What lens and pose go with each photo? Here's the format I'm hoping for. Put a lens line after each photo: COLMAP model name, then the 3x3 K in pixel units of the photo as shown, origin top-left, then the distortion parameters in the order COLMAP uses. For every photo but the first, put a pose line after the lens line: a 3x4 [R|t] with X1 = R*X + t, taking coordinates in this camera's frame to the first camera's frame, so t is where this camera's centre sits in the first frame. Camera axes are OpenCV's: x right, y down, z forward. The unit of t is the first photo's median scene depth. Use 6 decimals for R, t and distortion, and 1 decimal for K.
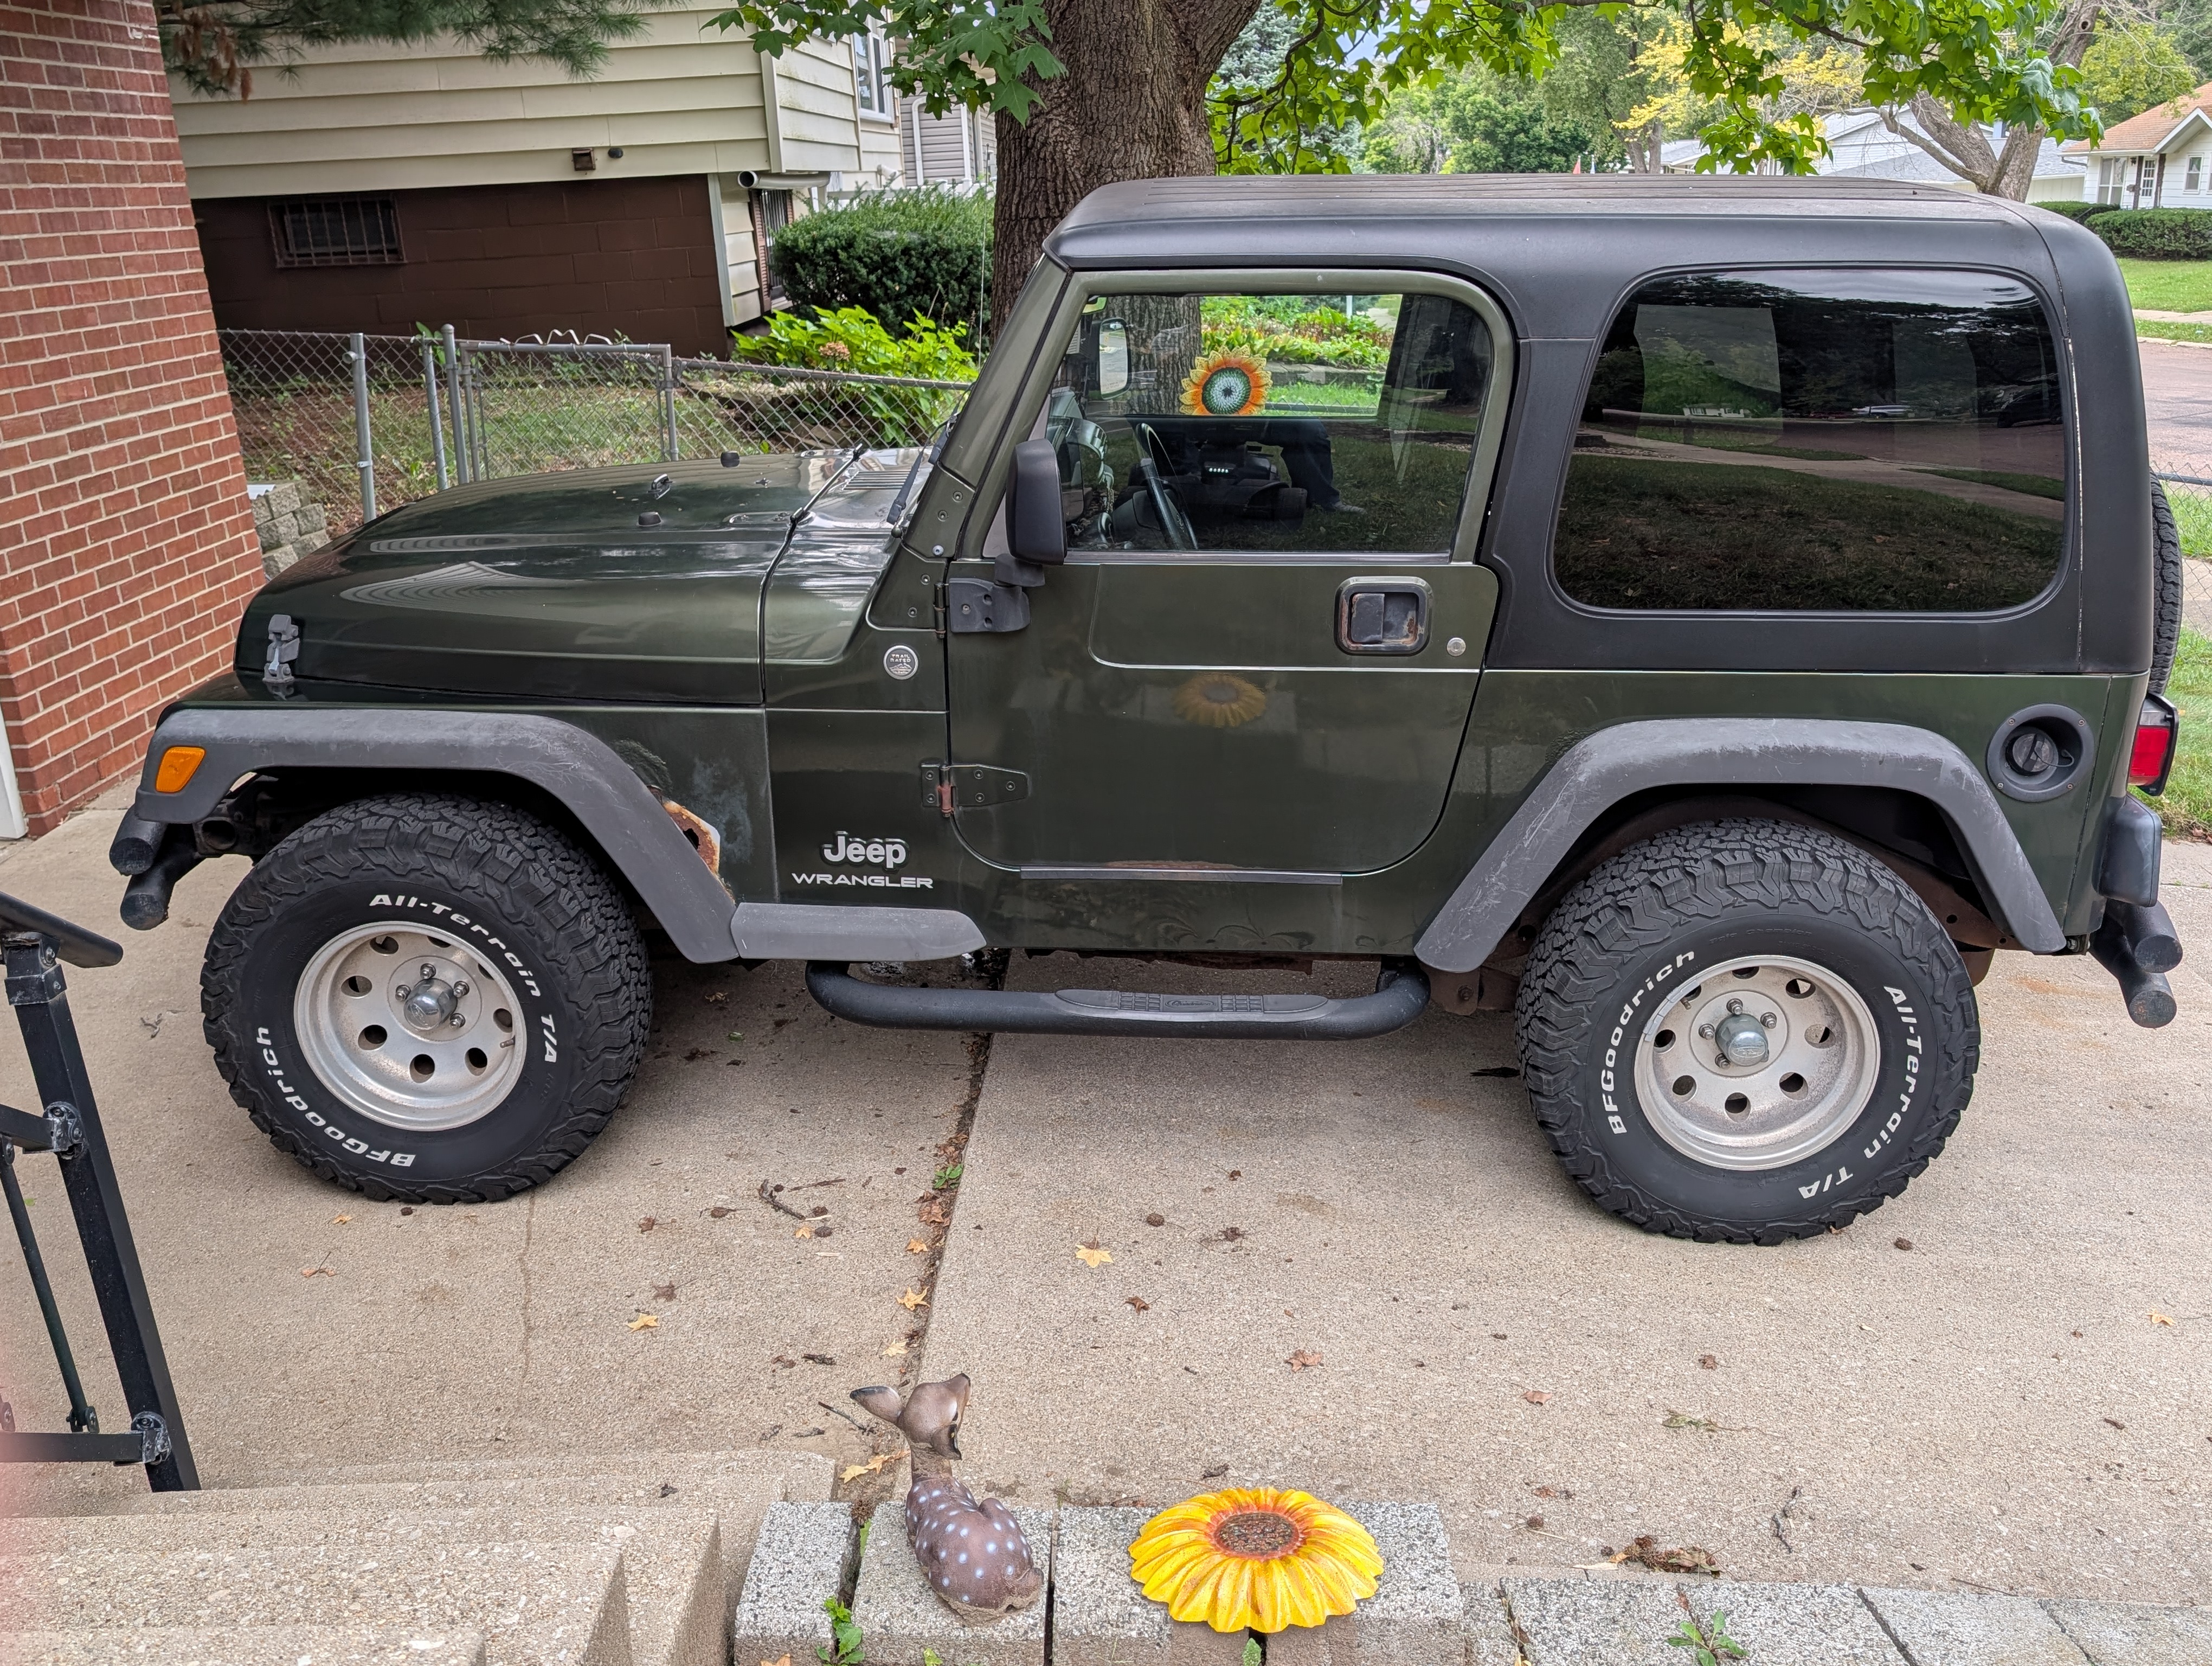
lens RADIAL K [[1566.7, 0, 1103.1], [0, 1566.7, 830.0], [0, 0, 1]] dist [0.003103, -0.008298]
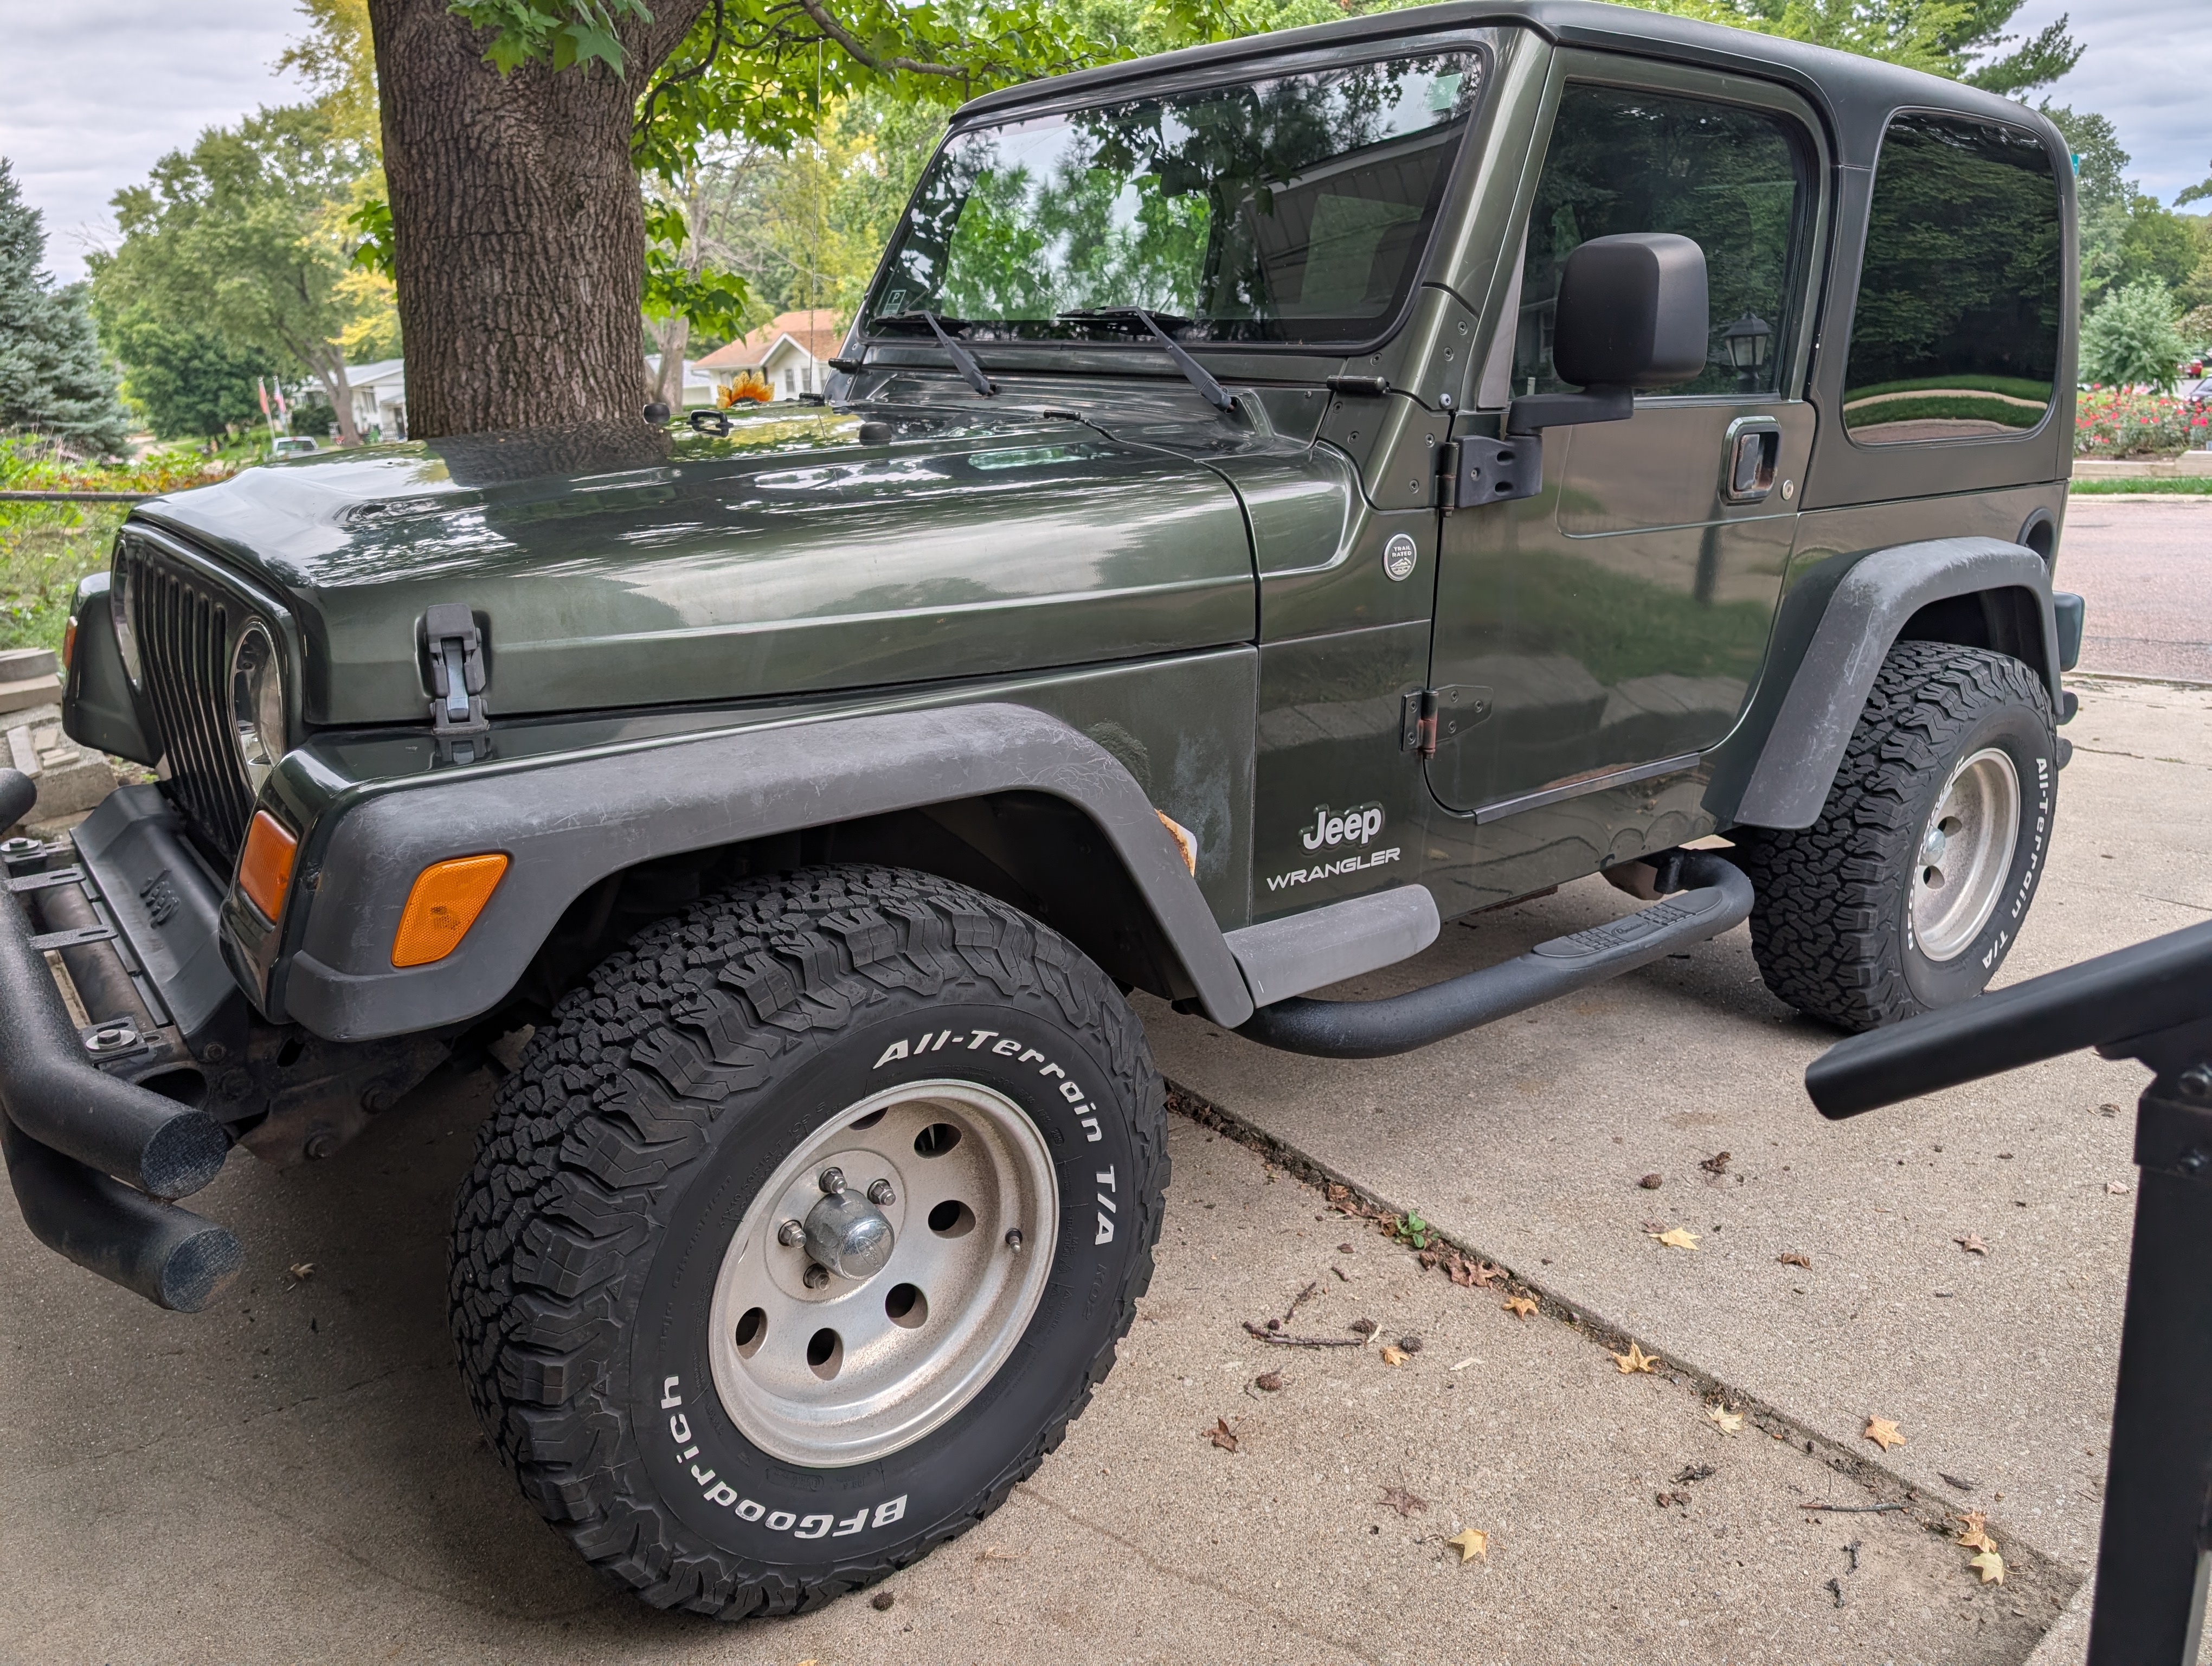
lens RADIAL K [[1429.2, 0, 1110.3], [0, 1429.2, 838.8], [0, 0, 1]] dist [0.020723, -0.005367]
pose [[0.807656, -0.203680, 0.553359, -0.624039], [0.234516, 0.971989, 0.015482, -0.017799], [-0.541012, 0.117267, 0.832799, 0.492386]]
